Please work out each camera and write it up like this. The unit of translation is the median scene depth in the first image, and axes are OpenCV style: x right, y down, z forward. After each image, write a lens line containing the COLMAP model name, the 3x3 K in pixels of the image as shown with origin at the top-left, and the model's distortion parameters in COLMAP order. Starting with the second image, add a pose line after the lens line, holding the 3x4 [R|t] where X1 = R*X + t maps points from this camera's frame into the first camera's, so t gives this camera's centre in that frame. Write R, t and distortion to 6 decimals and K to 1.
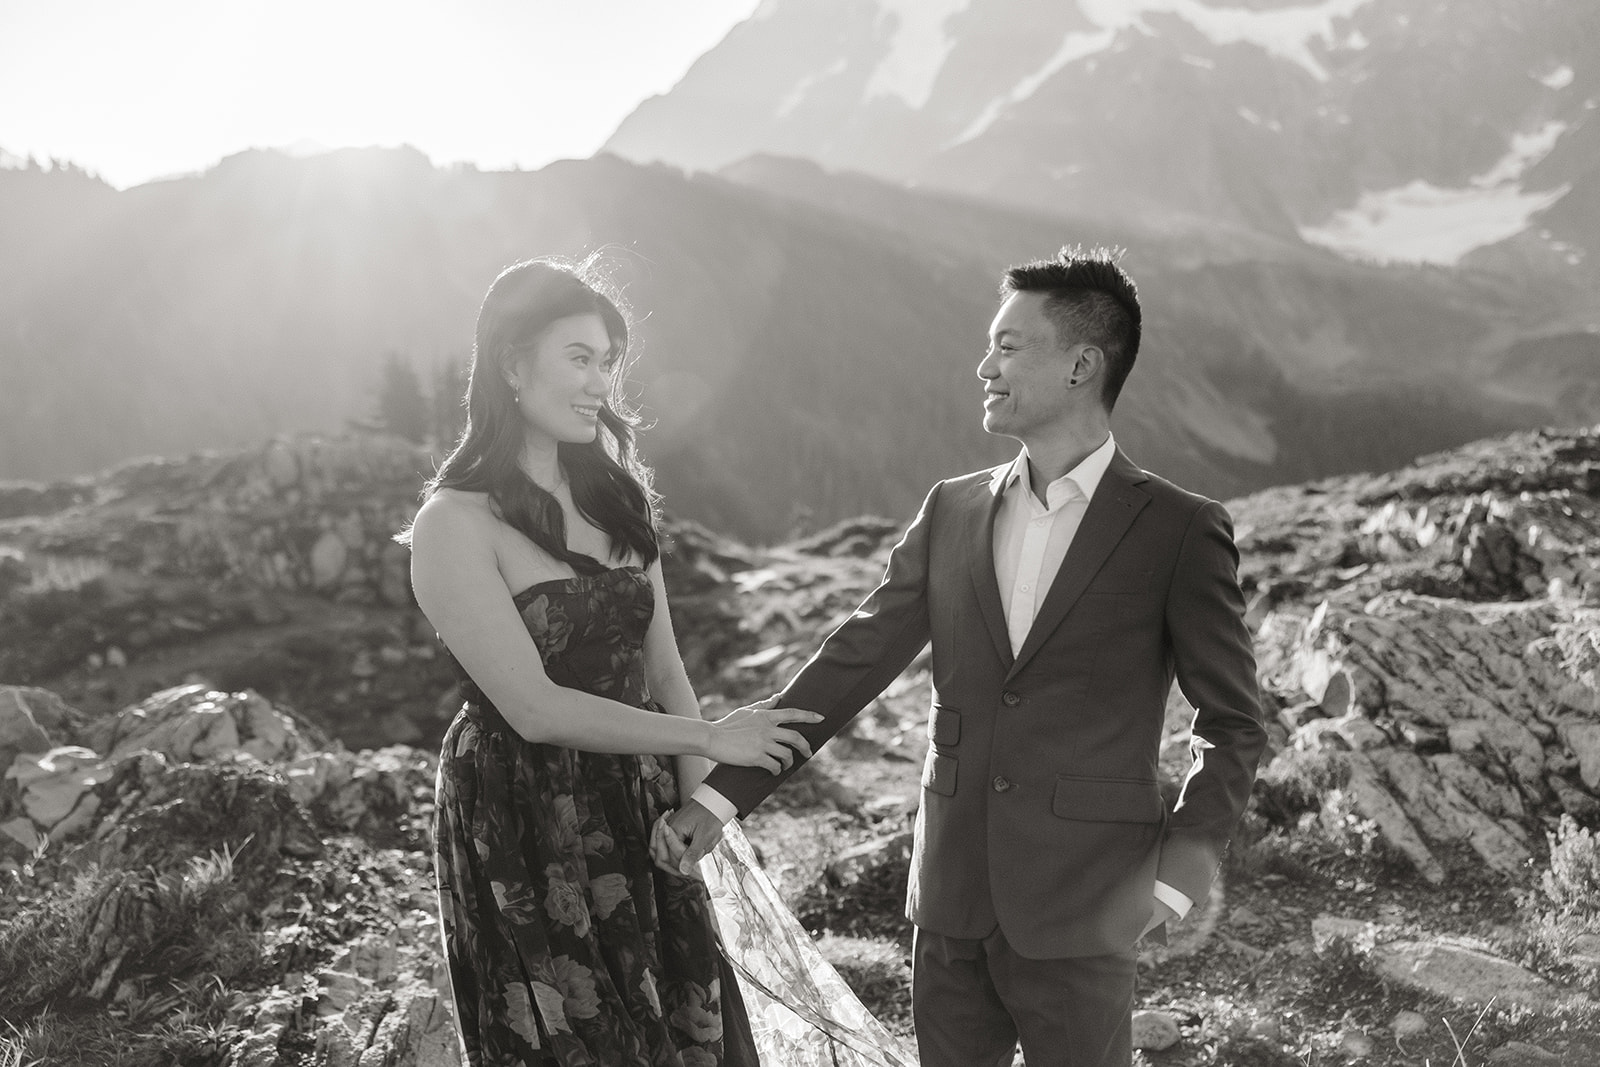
lens RADIAL K [[1751.8, 0, 801.1], [0, 1751.8, 495.2], [0, 0, 1]] dist [0.235933, -0.376201]
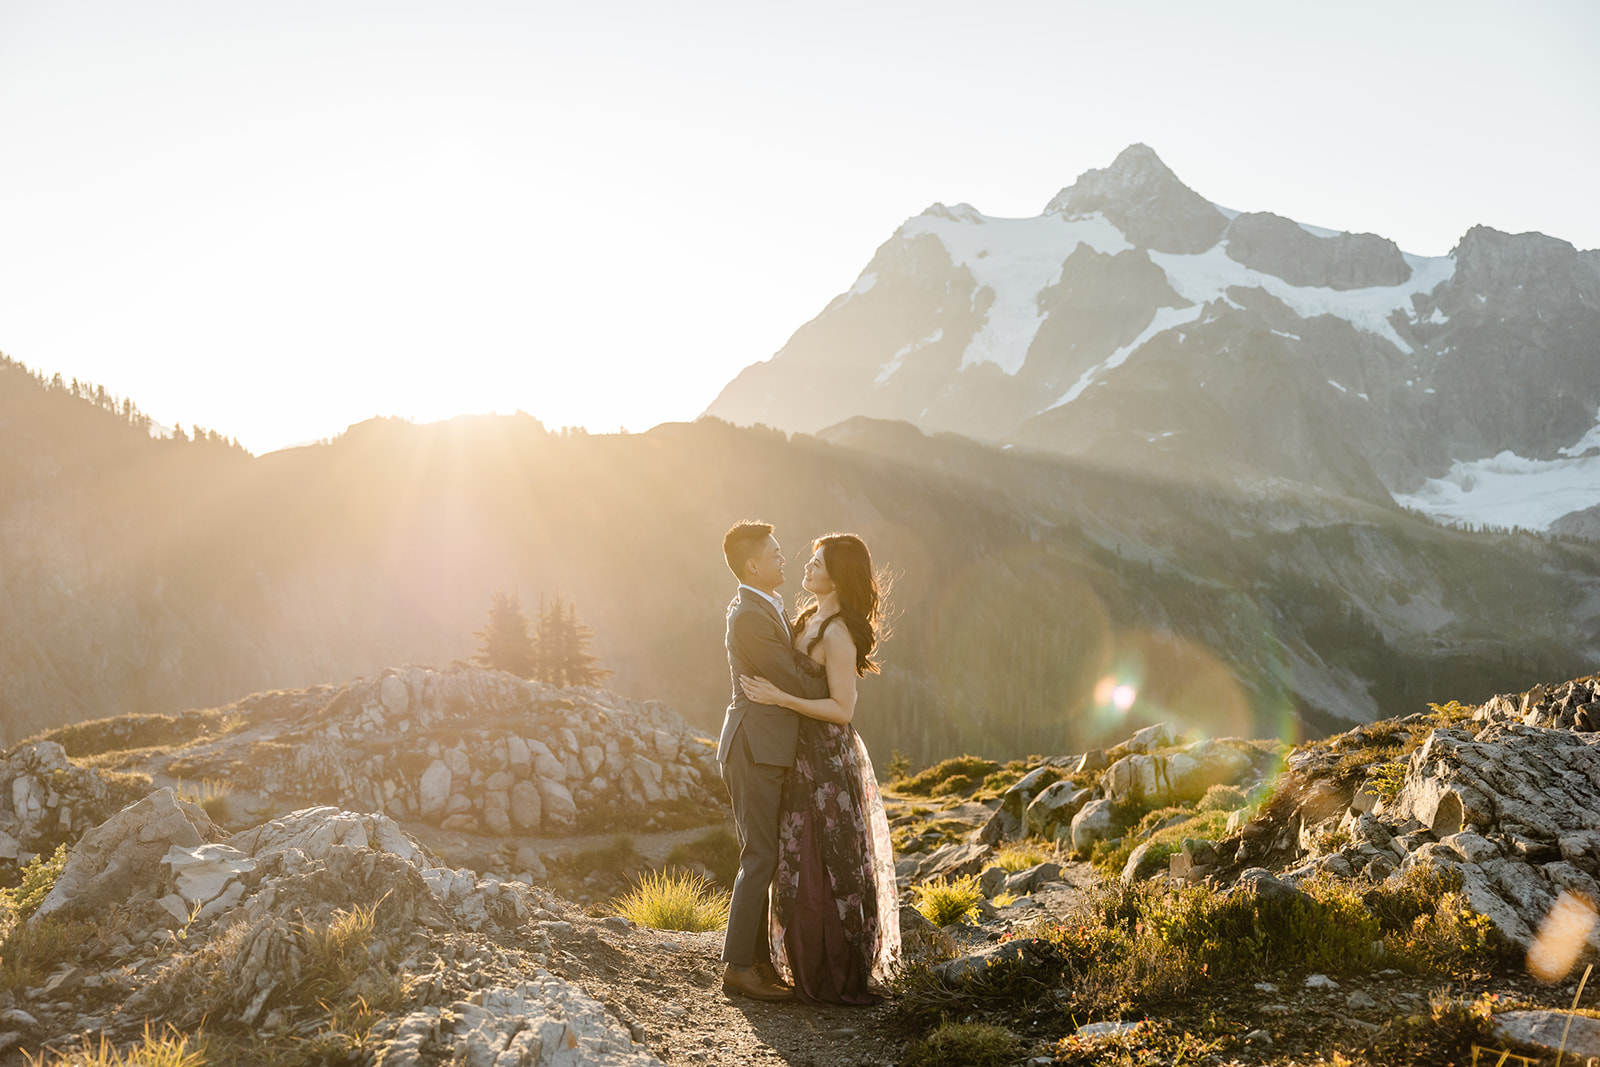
lens RADIAL K [[1765.7, 0, 800.0], [0, 1765.7, 533.5], [0, 0, 1]] dist [-0.001740, 0.032491]
pose [[0.998525, 0.002664, -0.054221, -0.011274], [-0.010111, 0.990446, -0.137532, 0.102478], [0.053336, 0.137877, 0.989012, -0.025844]]
